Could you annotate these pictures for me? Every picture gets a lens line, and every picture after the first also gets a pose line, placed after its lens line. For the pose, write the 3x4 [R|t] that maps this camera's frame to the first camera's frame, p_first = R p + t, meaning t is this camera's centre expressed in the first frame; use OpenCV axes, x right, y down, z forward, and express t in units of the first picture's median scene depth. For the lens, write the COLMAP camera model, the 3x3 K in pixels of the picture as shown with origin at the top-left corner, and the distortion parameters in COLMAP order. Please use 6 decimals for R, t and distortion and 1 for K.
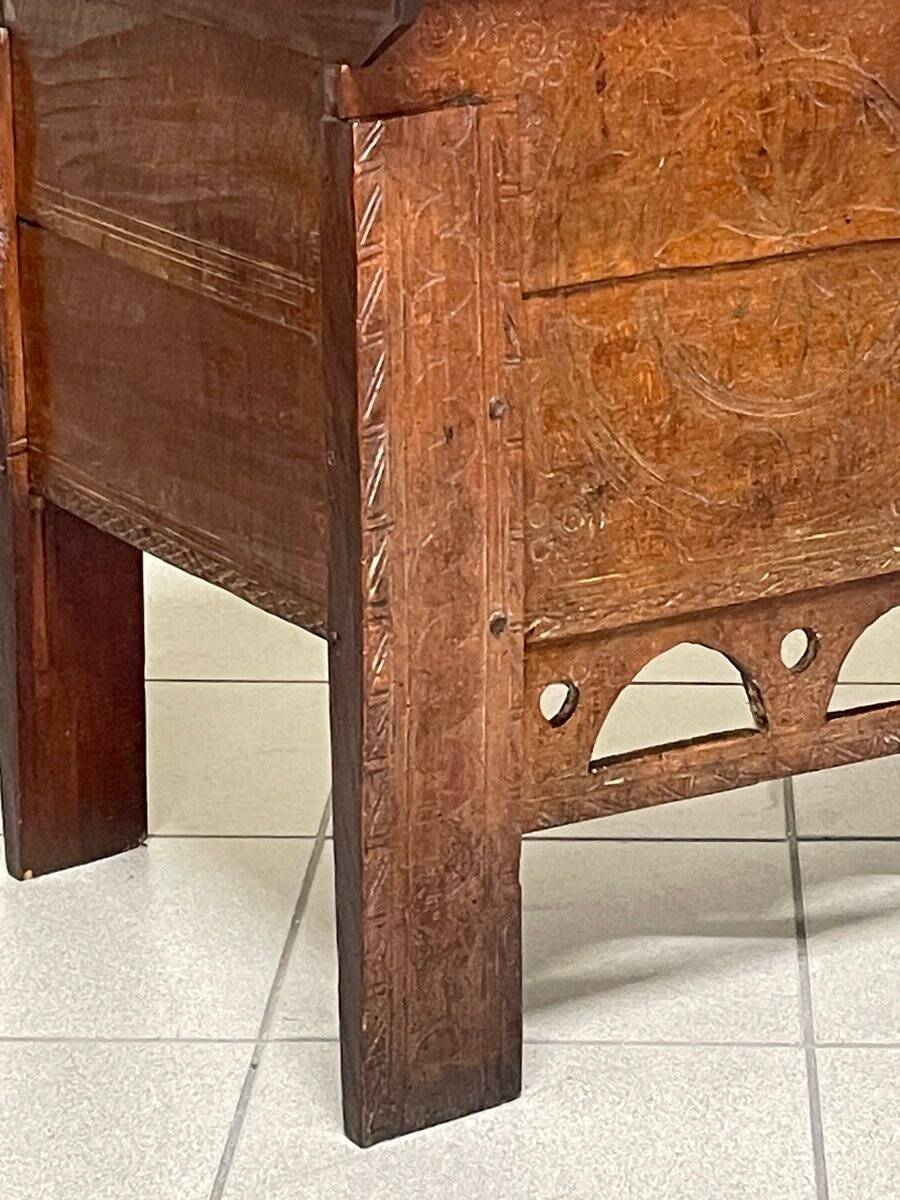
lens RADIAL K [[3296.5, 0, 450.0], [0, 3296.5, 600.0], [0, 0, 1]] dist [0.184524, -0.847740]
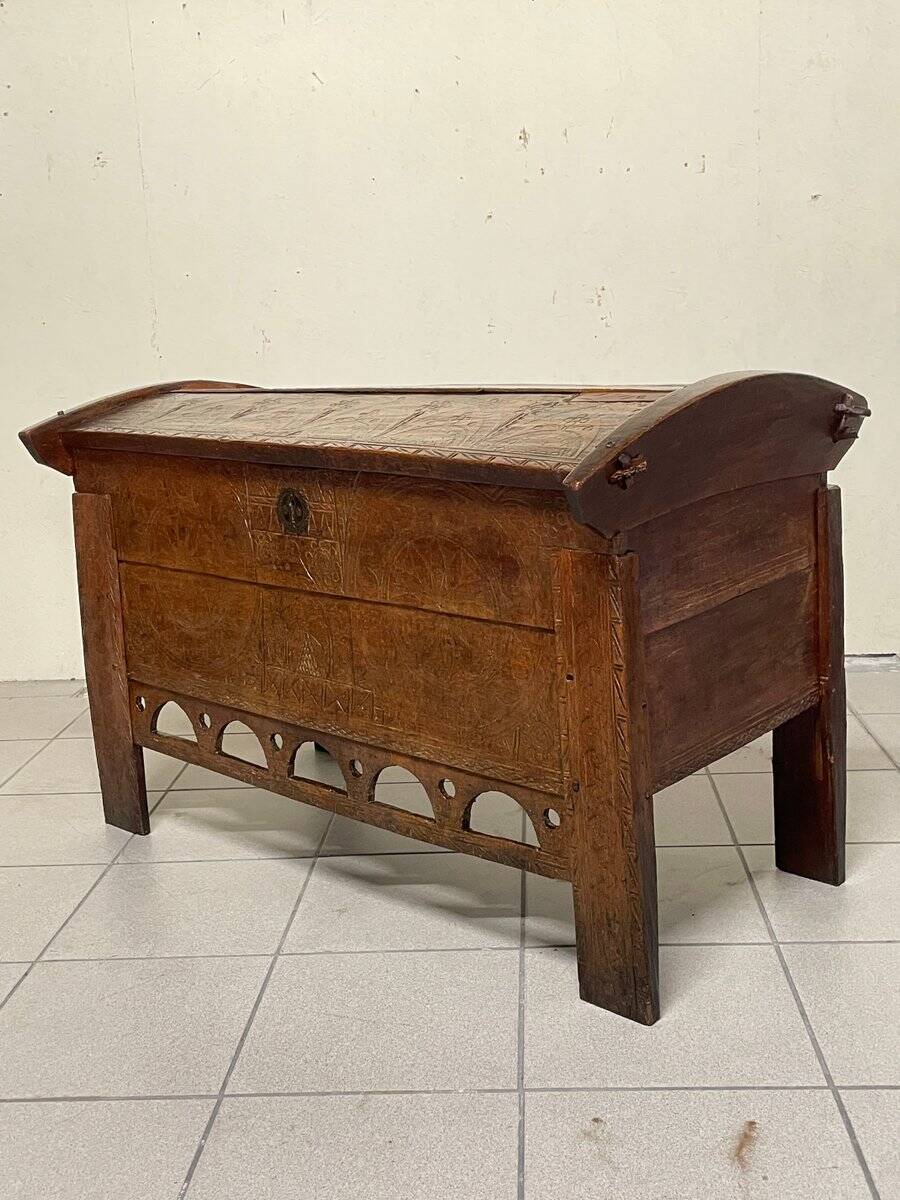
lens RADIAL K [[1342.5, 0, 452.2], [0, 1342.5, 568.1], [0, 0, 1]] dist [0.066647, -0.004274]
pose [[0.258012, 0.188226, -0.947629, 1.197522], [-0.234843, 0.963640, 0.127465, -0.297313], [0.937165, 0.189657, 0.292834, 0.884302]]
